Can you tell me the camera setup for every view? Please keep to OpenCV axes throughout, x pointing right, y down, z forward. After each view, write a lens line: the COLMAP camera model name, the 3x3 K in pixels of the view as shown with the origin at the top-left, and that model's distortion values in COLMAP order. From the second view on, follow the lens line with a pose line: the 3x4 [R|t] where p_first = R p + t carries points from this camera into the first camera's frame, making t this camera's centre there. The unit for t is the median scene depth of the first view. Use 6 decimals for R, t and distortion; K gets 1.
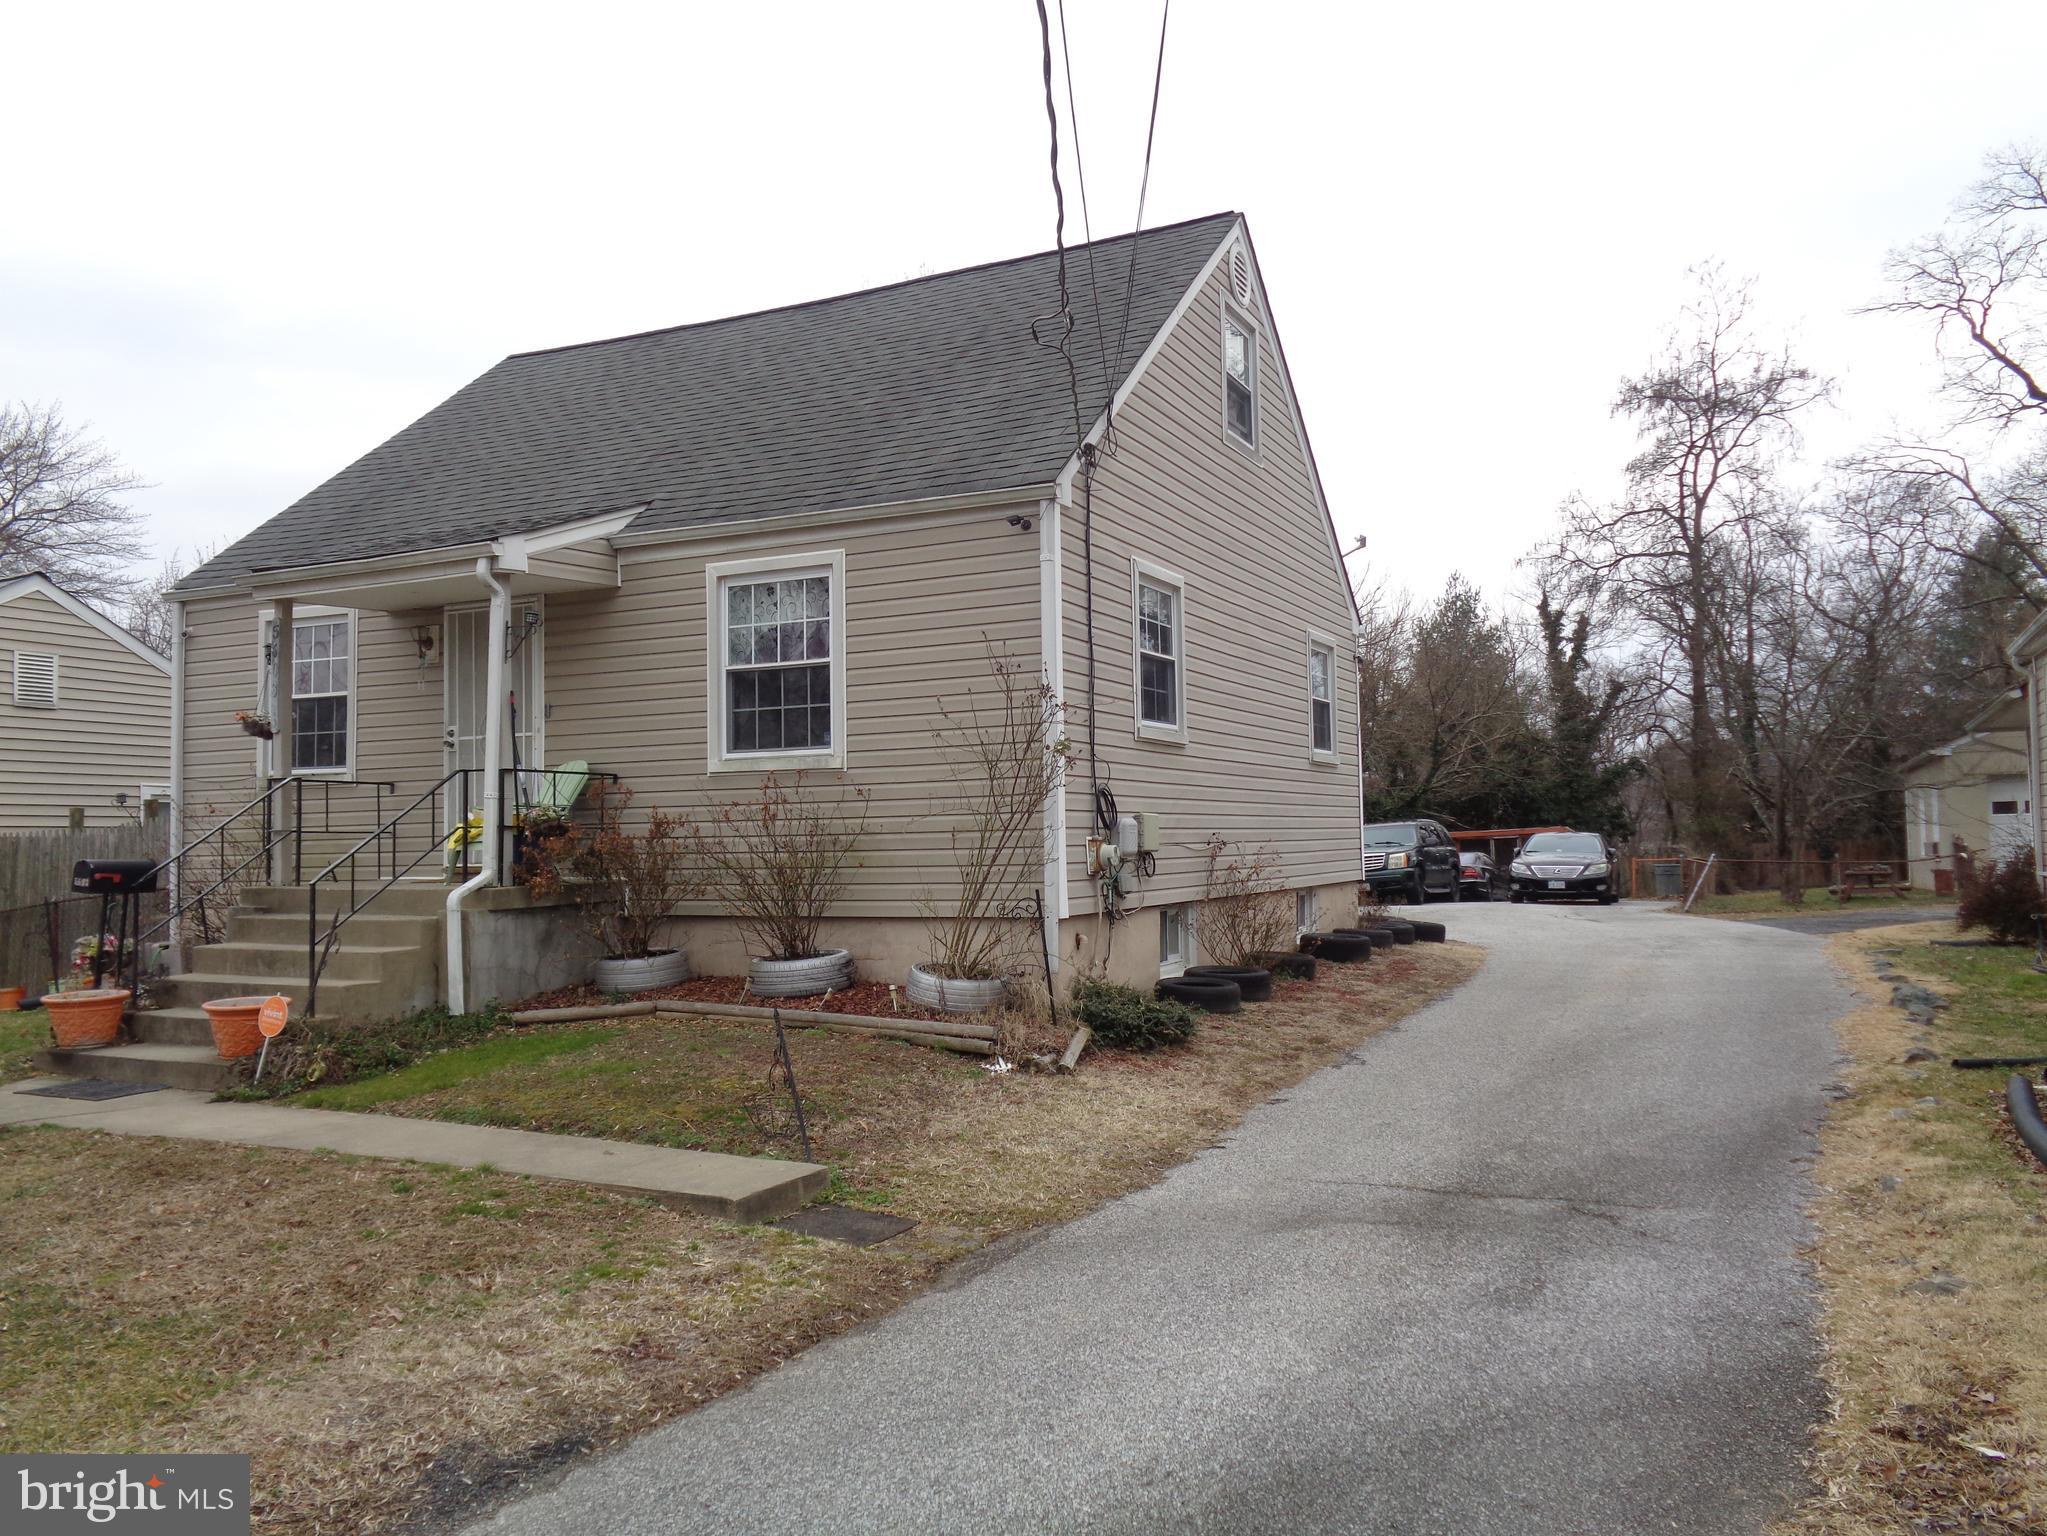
lens RADIAL K [[1581.7, 0, 1024.9], [0, 1581.7, 767.2], [0, 0, 1]] dist [0.006389, 0.006448]
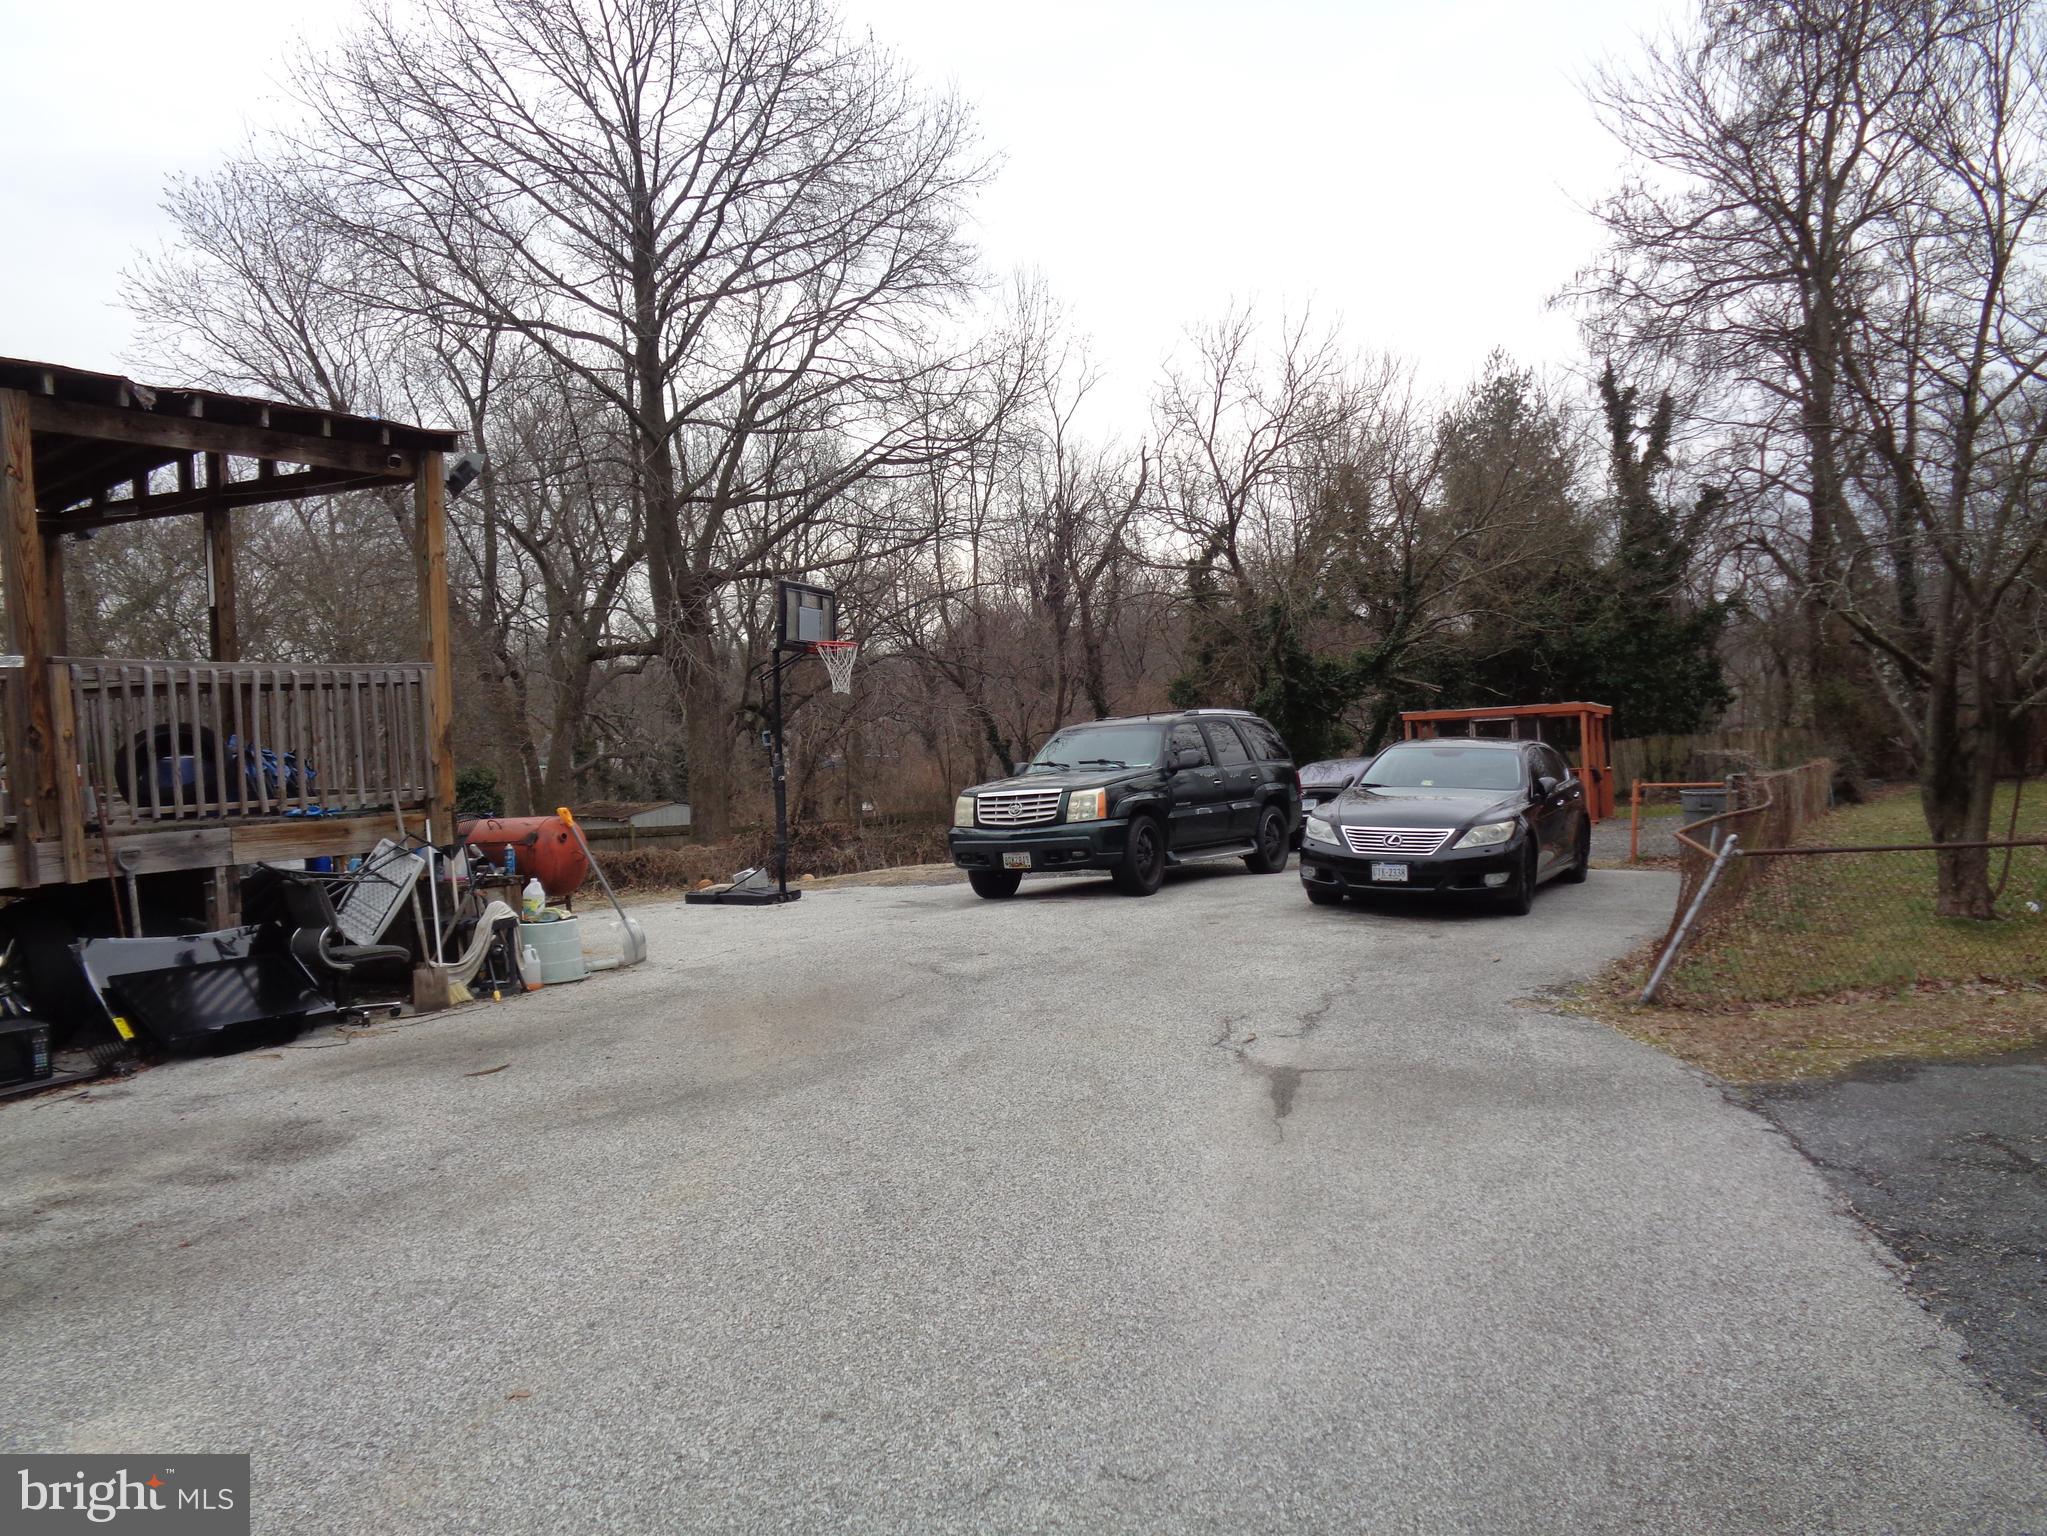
lens RADIAL K [[1581.7, 0, 1024.3], [0, 1581.7, 764.1], [0, 0, 1]] dist [0.006389, 0.006448]
pose [[0.996559, -0.007723, -0.082529, 0.126694], [0.014876, 0.996148, 0.086412, 0.003203], [0.081544, -0.087342, 0.992835, 0.264699]]
